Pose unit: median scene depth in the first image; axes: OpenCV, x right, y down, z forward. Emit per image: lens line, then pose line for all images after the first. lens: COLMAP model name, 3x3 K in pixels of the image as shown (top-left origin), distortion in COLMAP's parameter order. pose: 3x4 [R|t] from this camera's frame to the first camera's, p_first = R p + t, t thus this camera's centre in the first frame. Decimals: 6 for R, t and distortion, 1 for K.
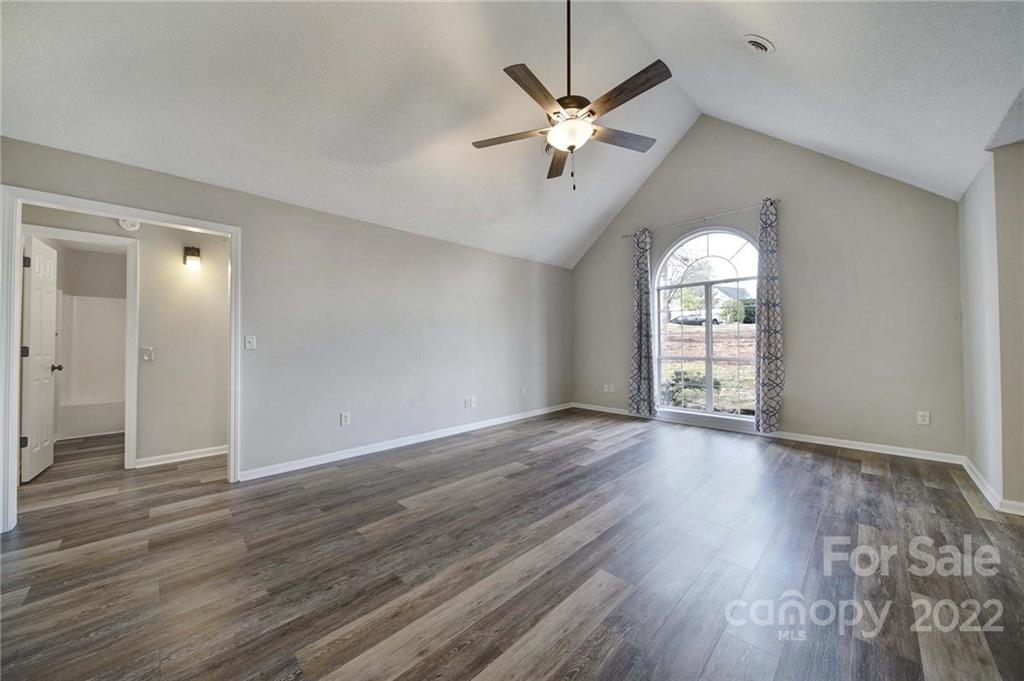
lens RADIAL K [[357.2, 0, 510.4], [0, 357.2, 336.5], [0, 0, 1]] dist [0.000515, -0.002459]
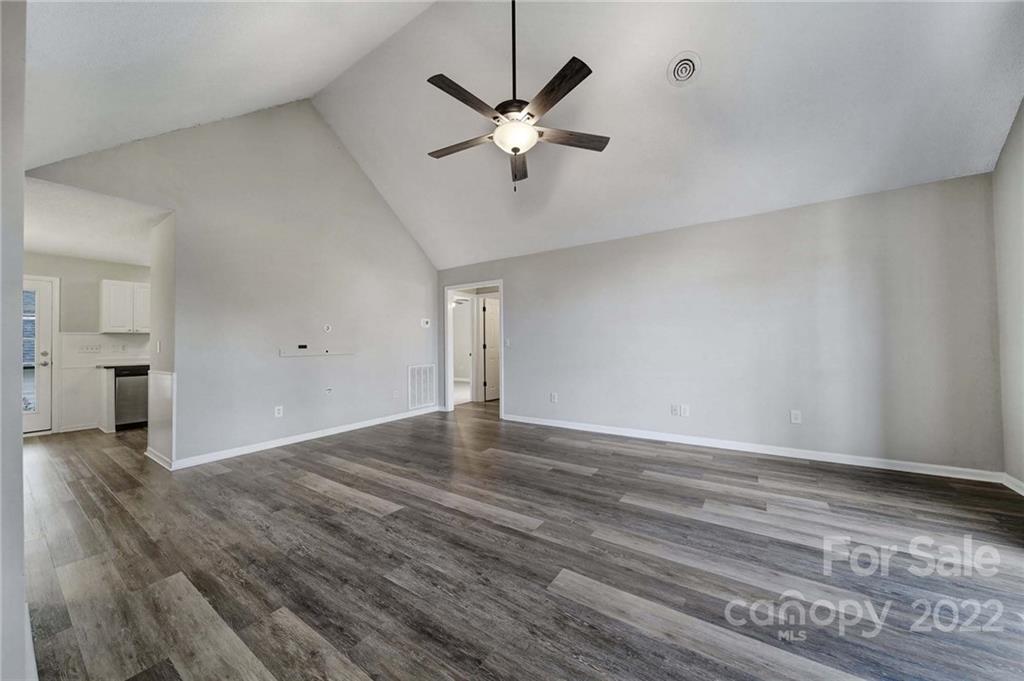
lens RADIAL K [[357.2, 0, 510.4], [0, 357.2, 336.5], [0, 0, 1]] dist [0.000515, -0.002459]
pose [[0.188652, -0.016399, -0.981907, 1.014248], [0.031589, 0.999444, -0.010623, 0.007029], [0.981536, -0.029013, 0.189065, 0.688251]]
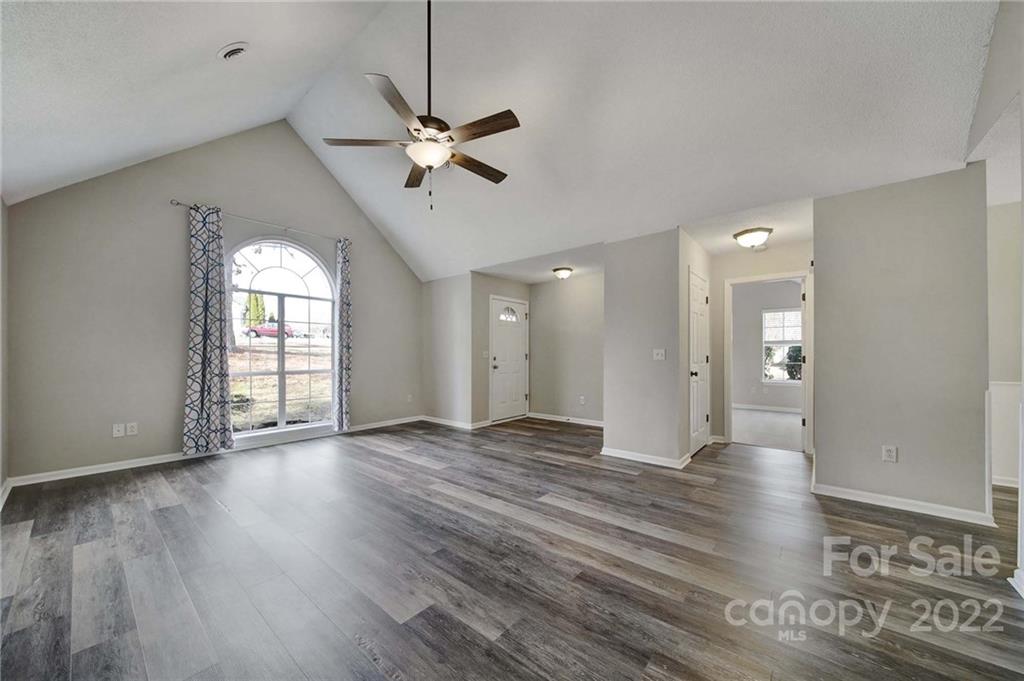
lens RADIAL K [[366.9, 0, 511.2], [0, 366.9, 355.2], [0, 0, 1]] dist [0.001454, 0.000050]
pose [[-0.089308, 0.004725, 0.995993, -0.799330], [-0.018059, 0.999817, -0.006363, 0.015593], [-0.995840, -0.018555, -0.089207, 0.750339]]
